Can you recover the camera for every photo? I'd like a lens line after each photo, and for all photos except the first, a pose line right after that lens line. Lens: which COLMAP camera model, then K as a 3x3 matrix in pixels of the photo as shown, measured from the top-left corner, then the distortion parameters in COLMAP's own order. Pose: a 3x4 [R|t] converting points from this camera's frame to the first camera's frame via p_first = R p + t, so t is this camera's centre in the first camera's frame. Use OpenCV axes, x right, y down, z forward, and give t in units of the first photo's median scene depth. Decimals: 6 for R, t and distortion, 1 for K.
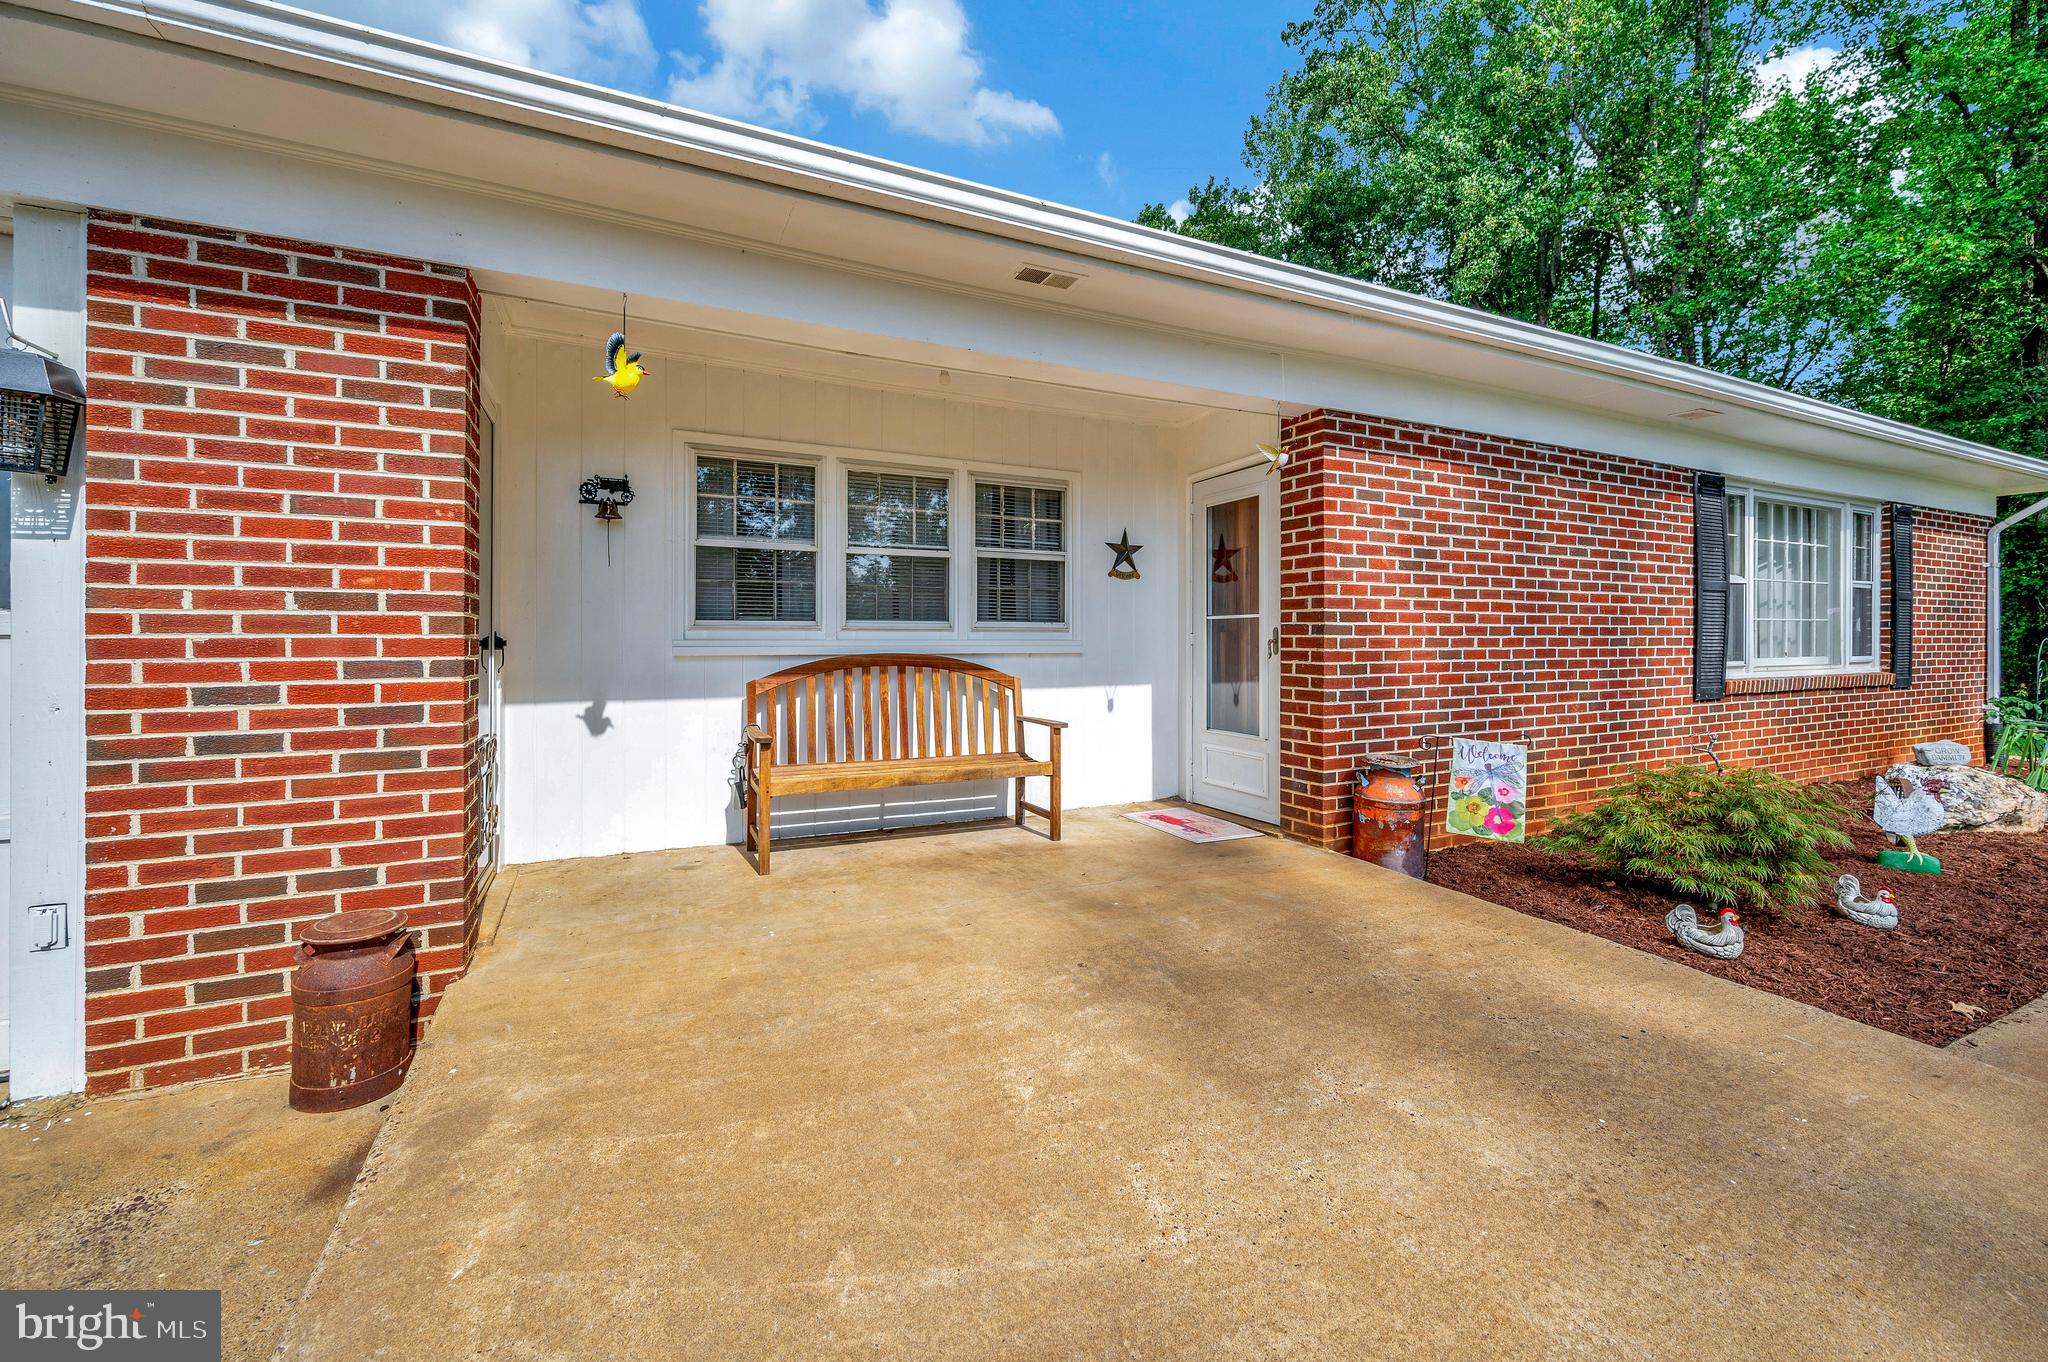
lens RADIAL K [[838.6, 0, 1028.8], [0, 838.6, 637.1], [0, 0, 1]] dist [-0.000116, -0.000161]
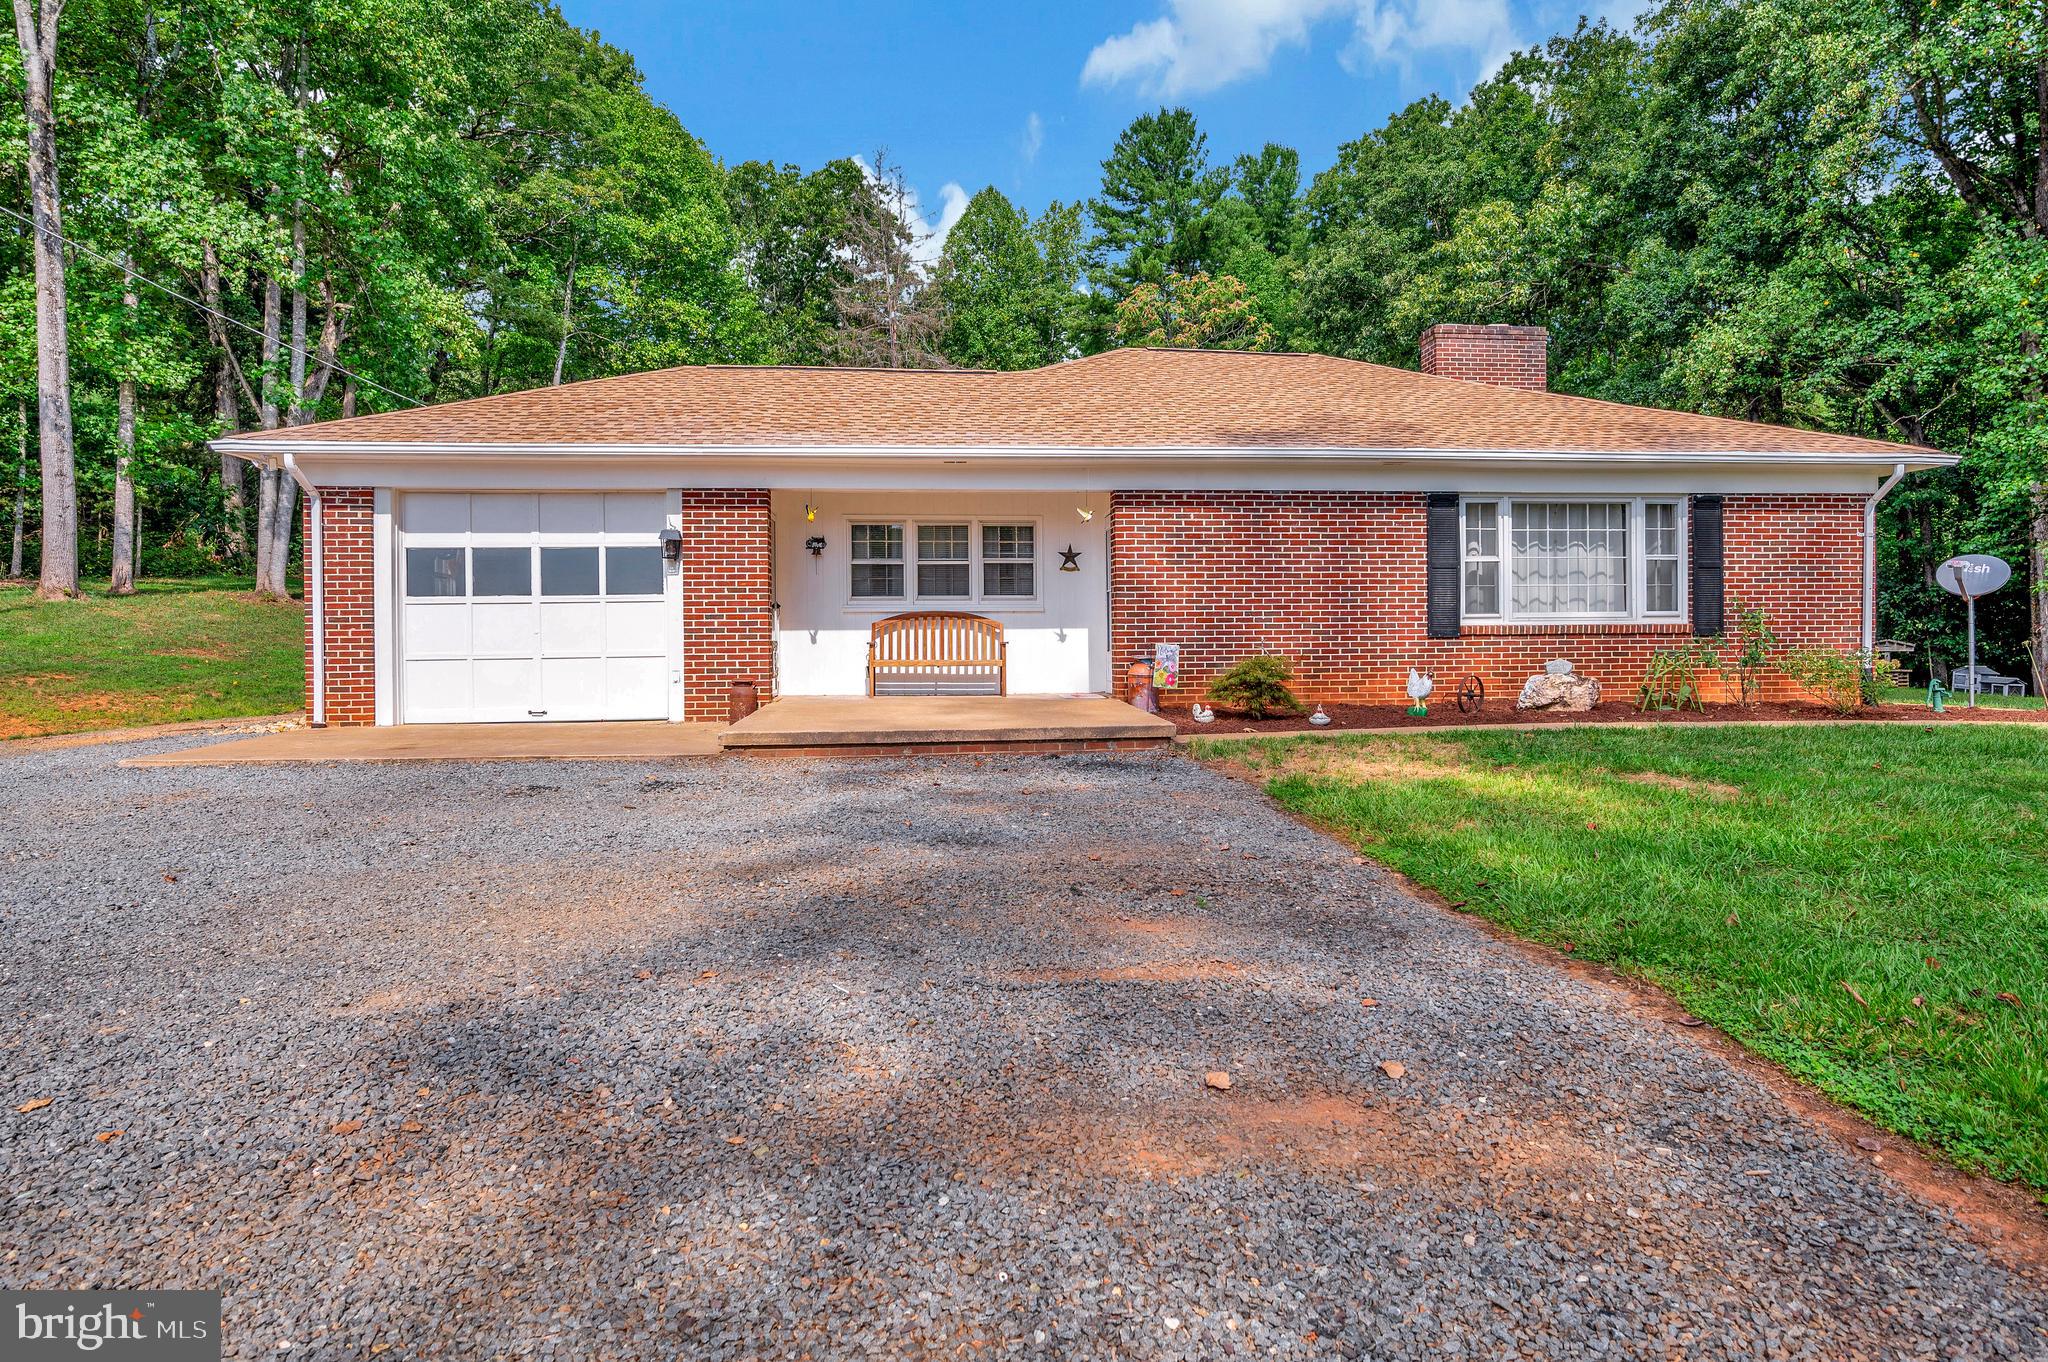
lens RADIAL K [[1185.1, 0, 1032.6], [0, 1185.1, 647.0], [0, 0, 1]] dist [-0.008142, -0.000956]
pose [[0.936573, -0.005024, -0.350436, 1.081007], [0.008196, 0.999938, 0.007568, 0.087702], [0.350376, -0.009960, 0.936556, -1.677785]]
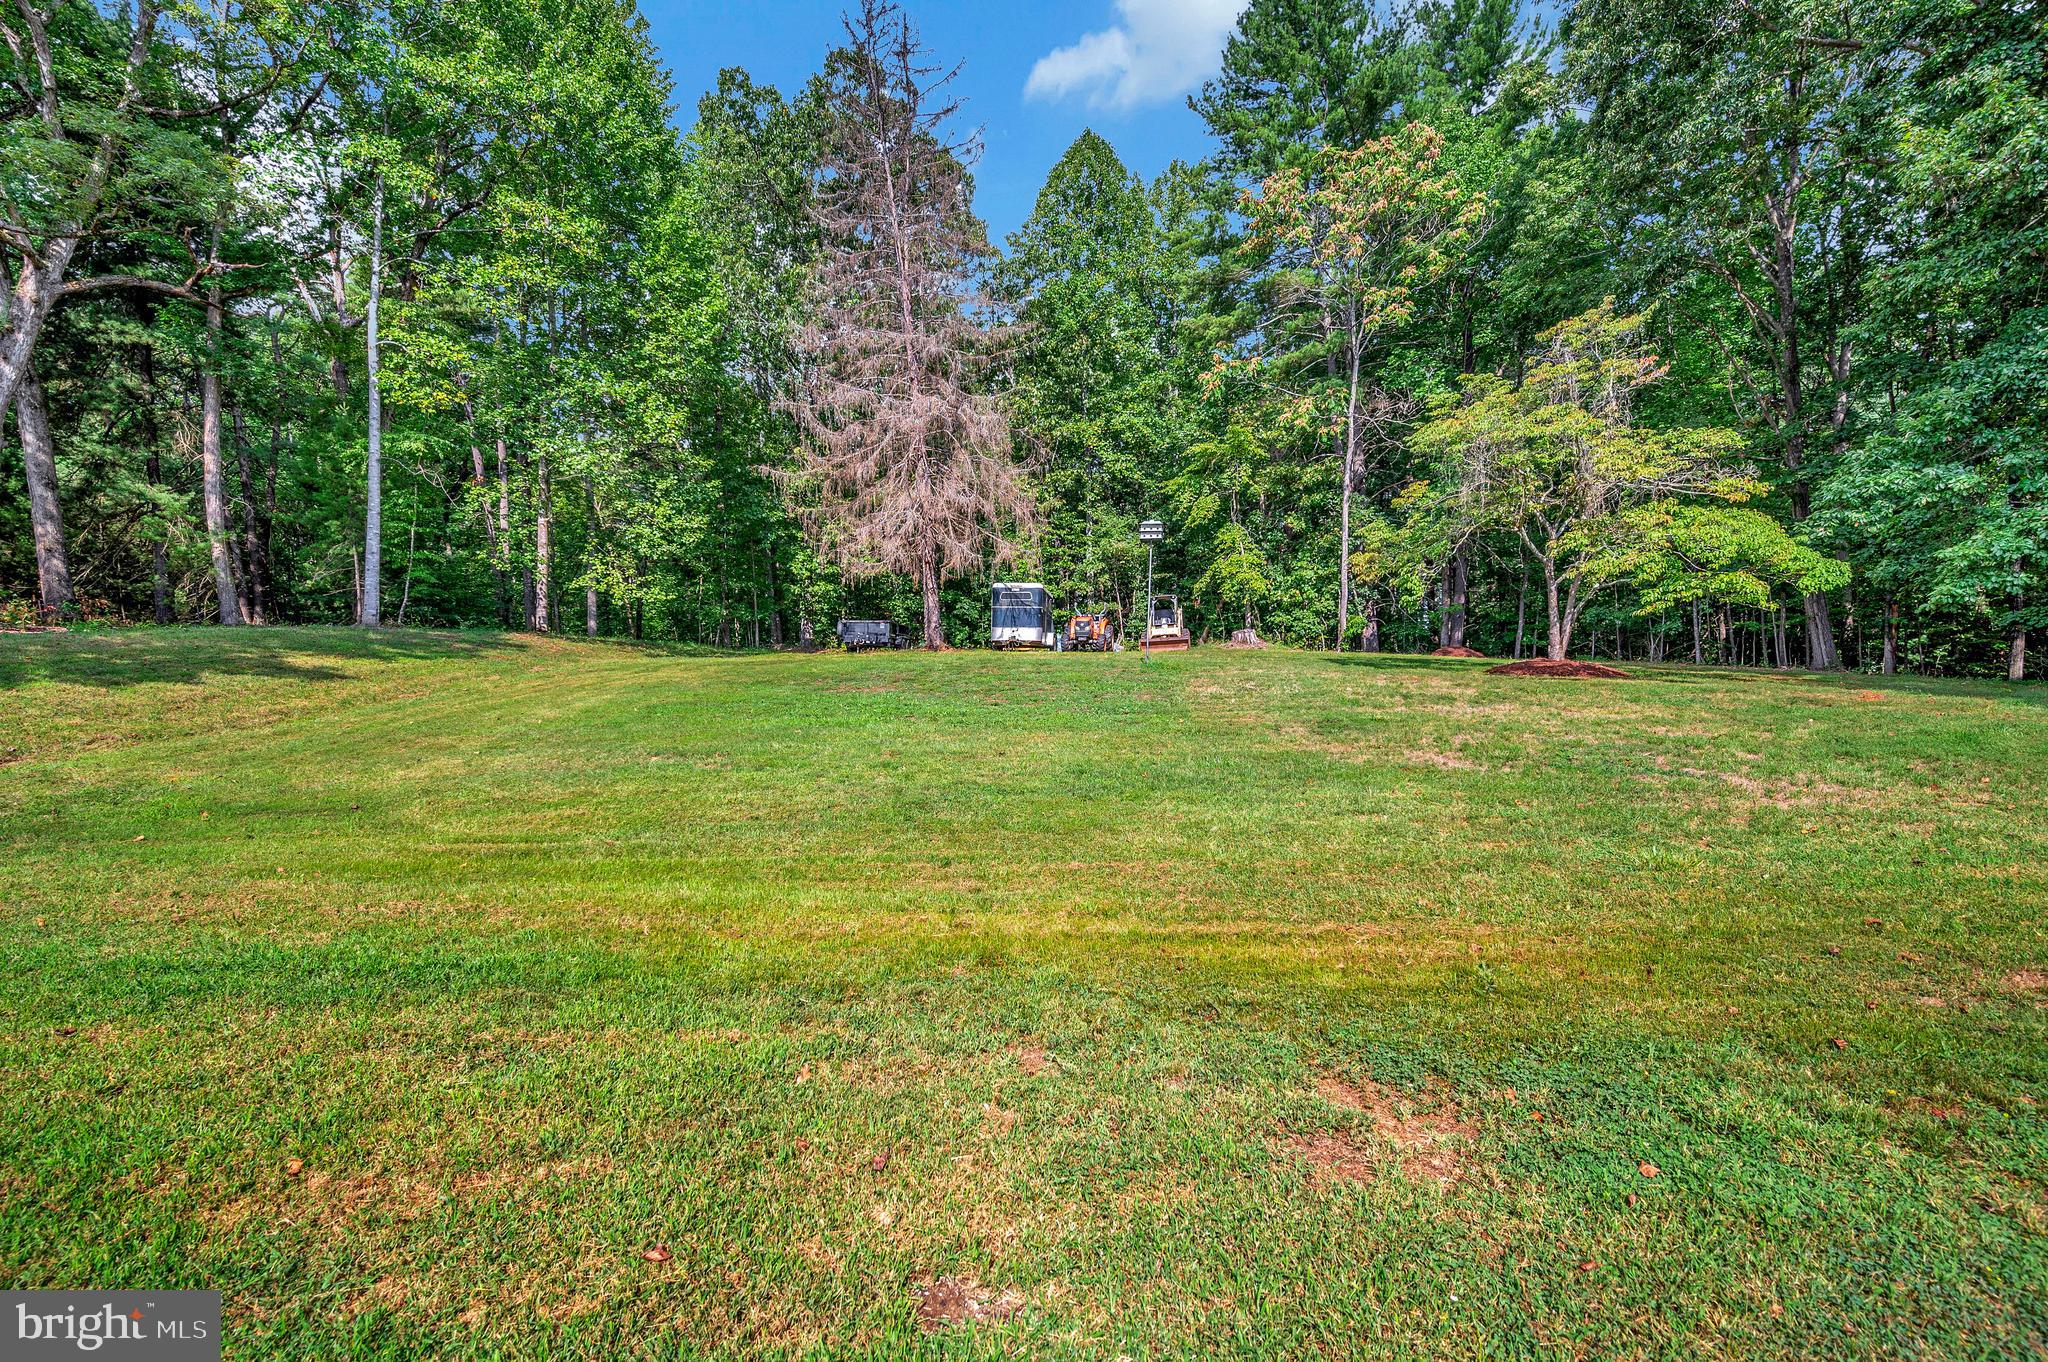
lens RADIAL K [[922.8, 0, 1022.4], [0, 922.8, 662.1], [0, 0, 1]] dist [0.002687, 0.000227]
pose [[0.844347, -0.025080, -0.535210, -0.410692], [0.024625, 0.999665, -0.007997, -0.057636], [0.535231, -0.006427, 0.844681, 4.403323]]
